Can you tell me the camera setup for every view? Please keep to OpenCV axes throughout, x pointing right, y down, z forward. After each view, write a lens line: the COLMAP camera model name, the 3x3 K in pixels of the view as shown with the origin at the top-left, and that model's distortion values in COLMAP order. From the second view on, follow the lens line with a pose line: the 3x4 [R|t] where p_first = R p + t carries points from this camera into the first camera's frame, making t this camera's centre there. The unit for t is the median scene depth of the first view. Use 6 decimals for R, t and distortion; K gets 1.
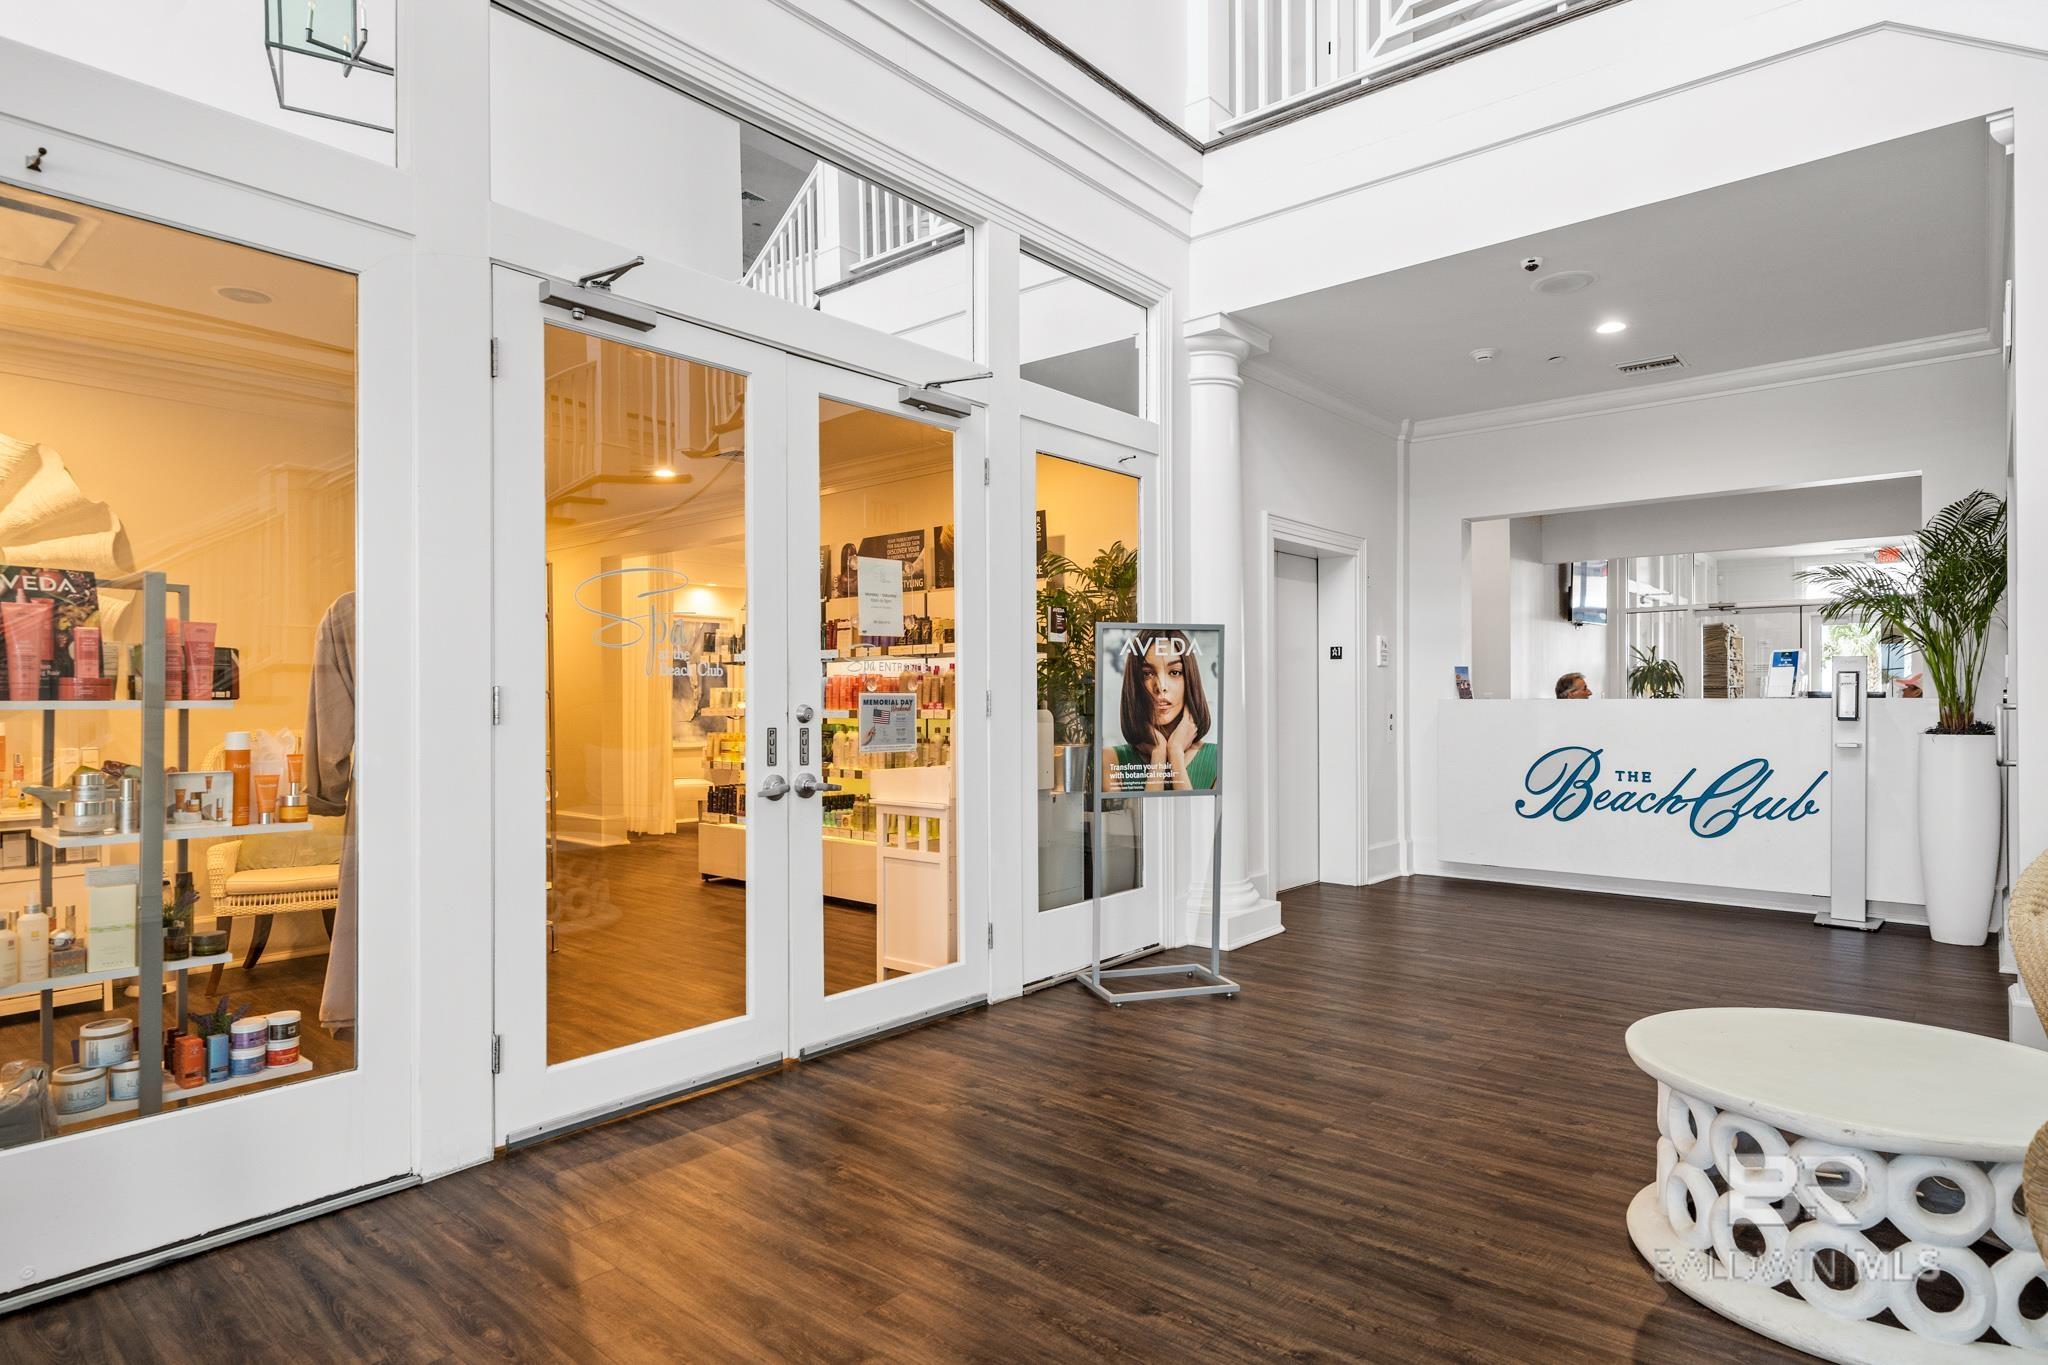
lens RADIAL K [[1119.1, 0, 1019.5], [0, 1119.1, 698.6], [0, 0, 1]] dist [0.001850, -0.000008]
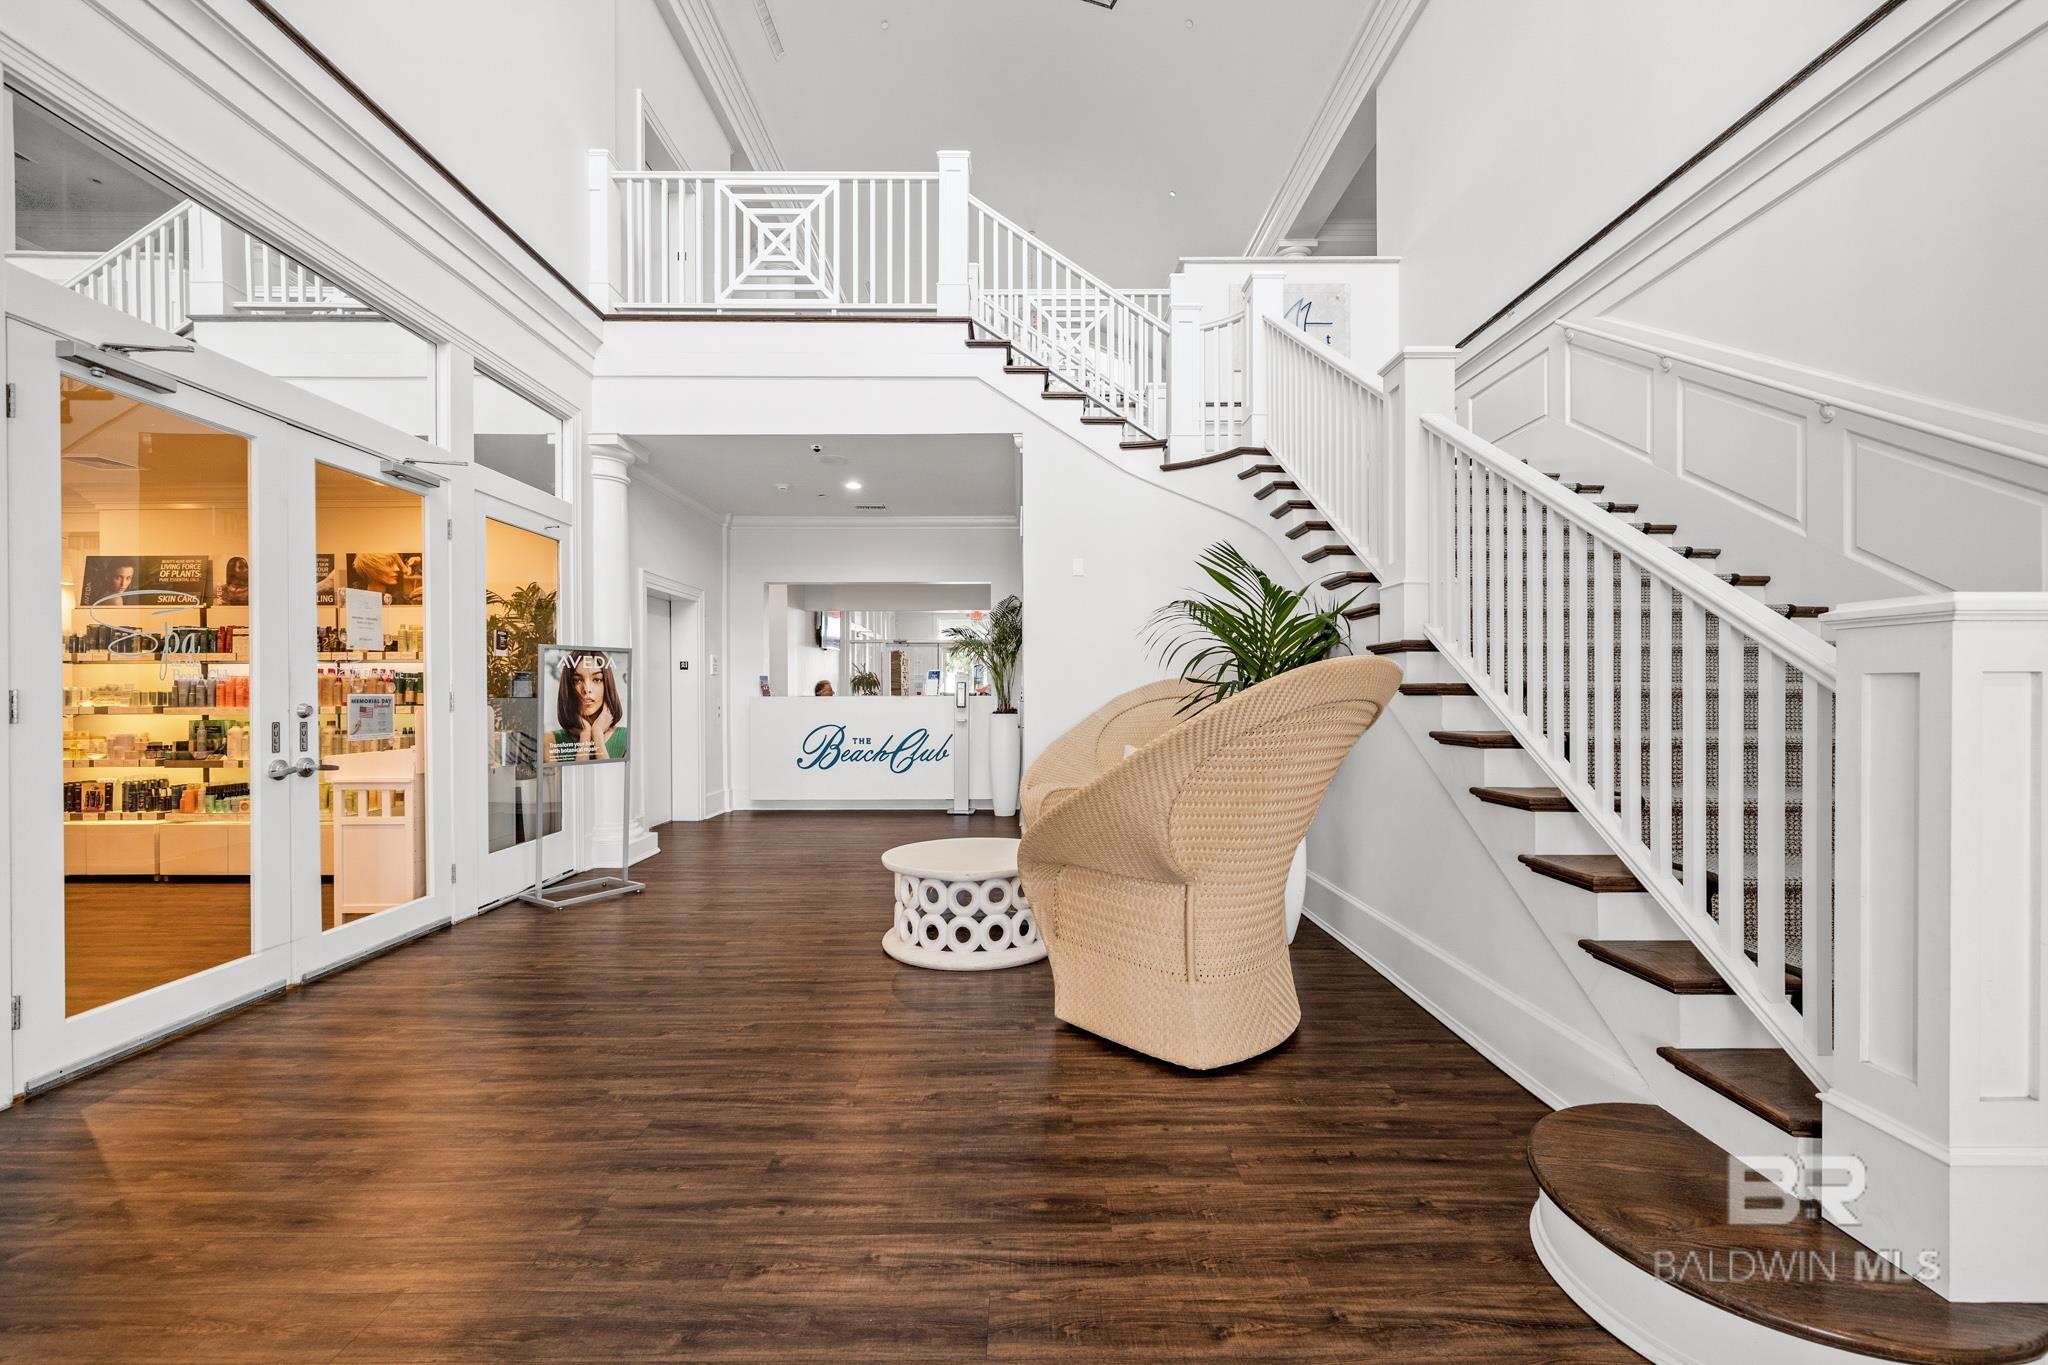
lens RADIAL K [[863.2, 0, 1027.1], [0, 863.2, 695.2], [0, 0, 1]] dist [-0.000315, 0.000239]
pose [[0.751942, -0.001066, 0.659228, -0.182321], [0.000210, 0.999999, 0.001377, -0.004379], [-0.659229, -0.000897, 0.751942, -0.226684]]
